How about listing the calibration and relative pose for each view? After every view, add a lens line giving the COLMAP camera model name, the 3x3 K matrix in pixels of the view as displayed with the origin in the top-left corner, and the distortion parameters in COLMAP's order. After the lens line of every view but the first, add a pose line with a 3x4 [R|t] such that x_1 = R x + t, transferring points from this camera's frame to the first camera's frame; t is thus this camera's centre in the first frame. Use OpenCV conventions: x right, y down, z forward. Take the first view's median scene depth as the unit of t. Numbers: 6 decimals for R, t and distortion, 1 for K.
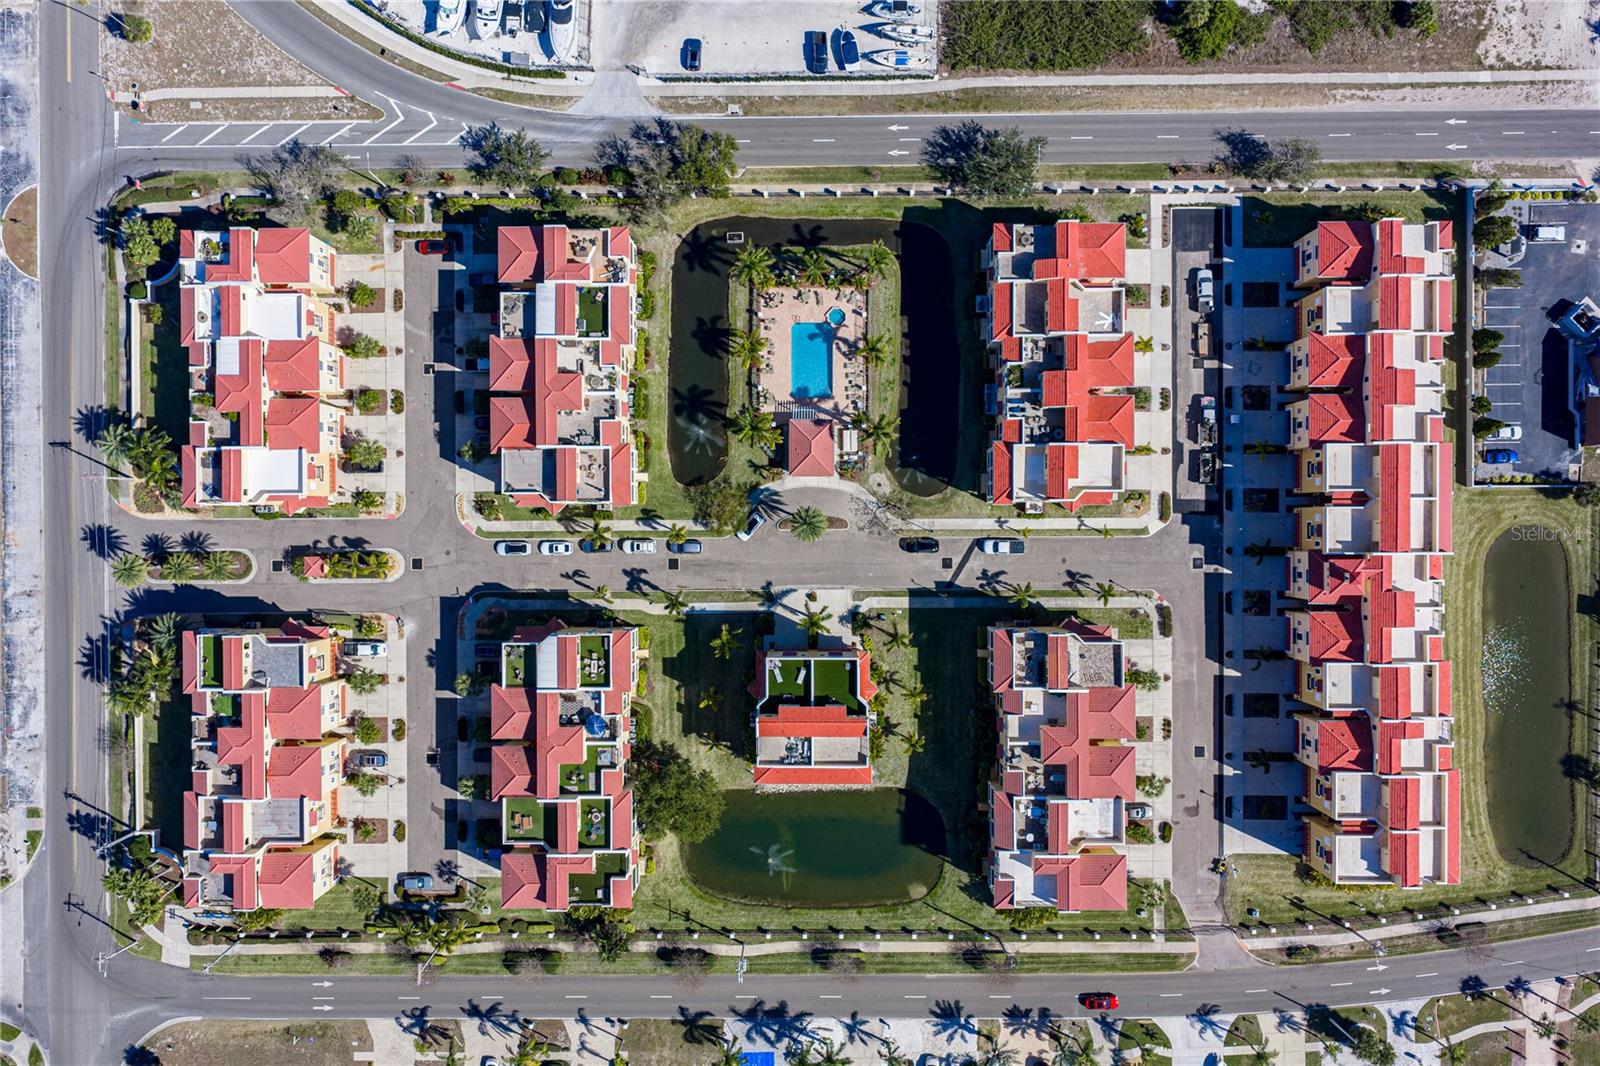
lens RADIAL K [[1271.4, 0, 782.0], [0, 1271.4, 537.8], [0, 0, 1]] dist [0.007353, -0.001327]
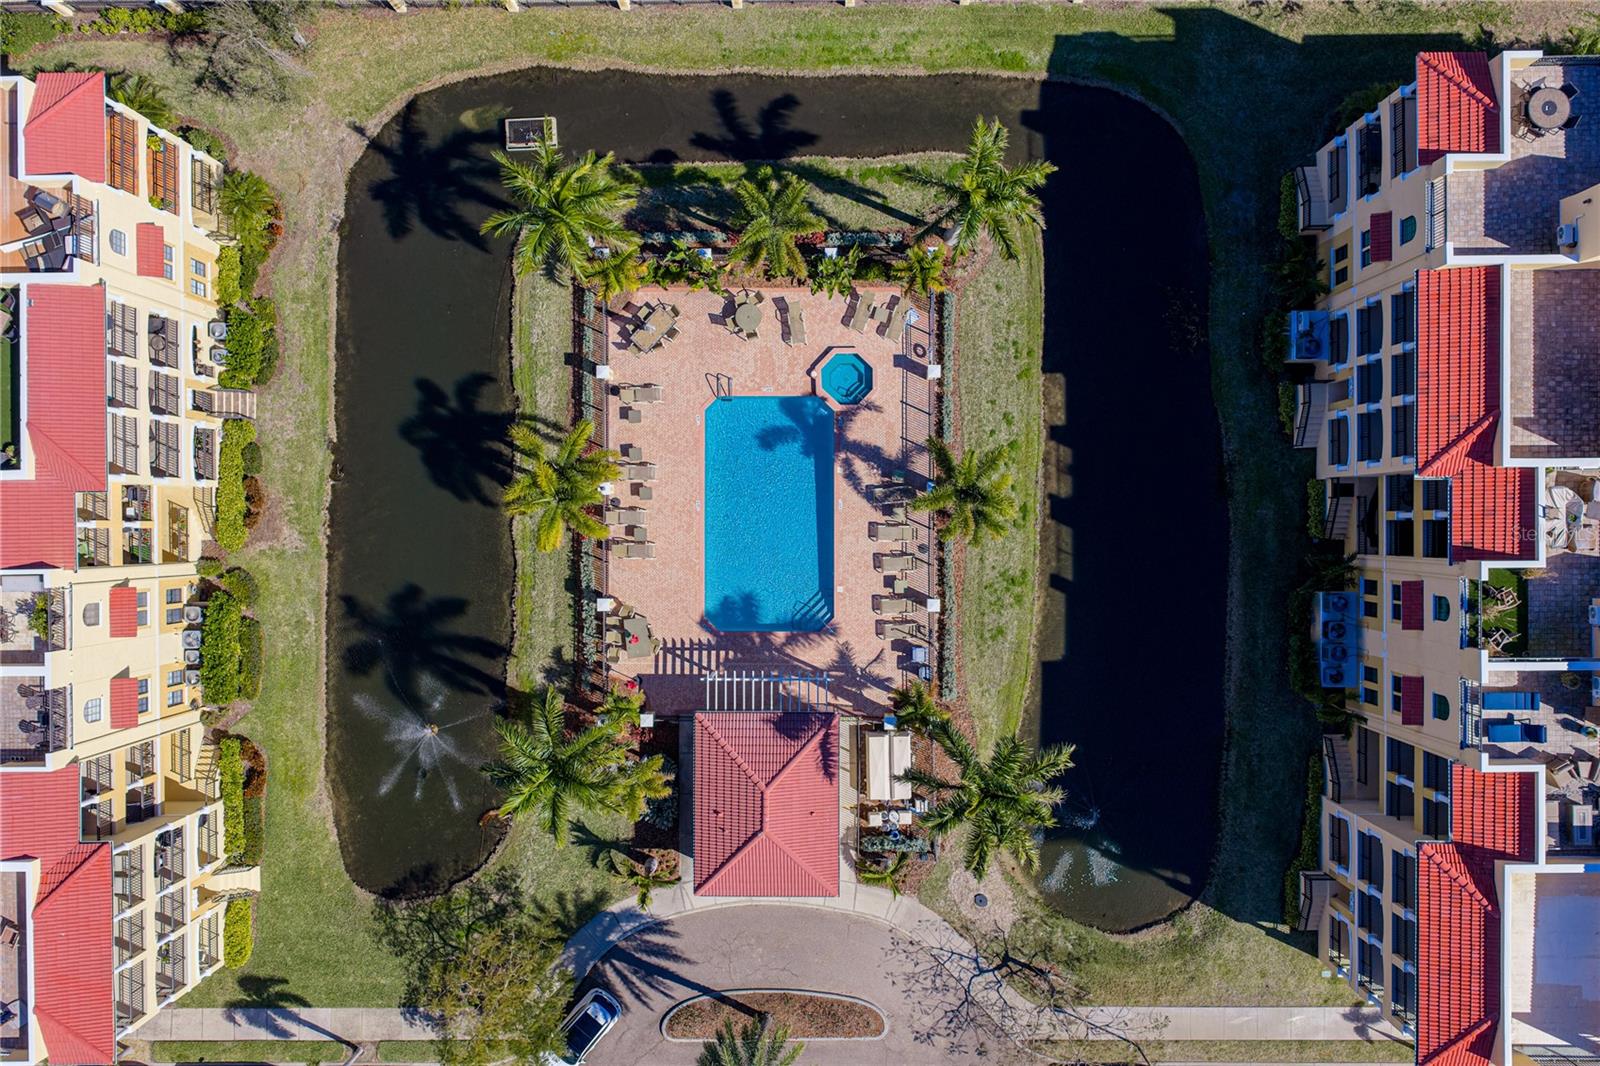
lens RADIAL K [[1330.6, 0, 783.6], [0, 1330.6, 533.7], [0, 0, 1]] dist [0.001829, -0.009367]
pose [[0.999989, -0.003579, 0.003189, 0.026218], [0.003612, 0.999937, -0.010585, -0.130946], [-0.003151, 0.010597, 0.999939, 0.664907]]
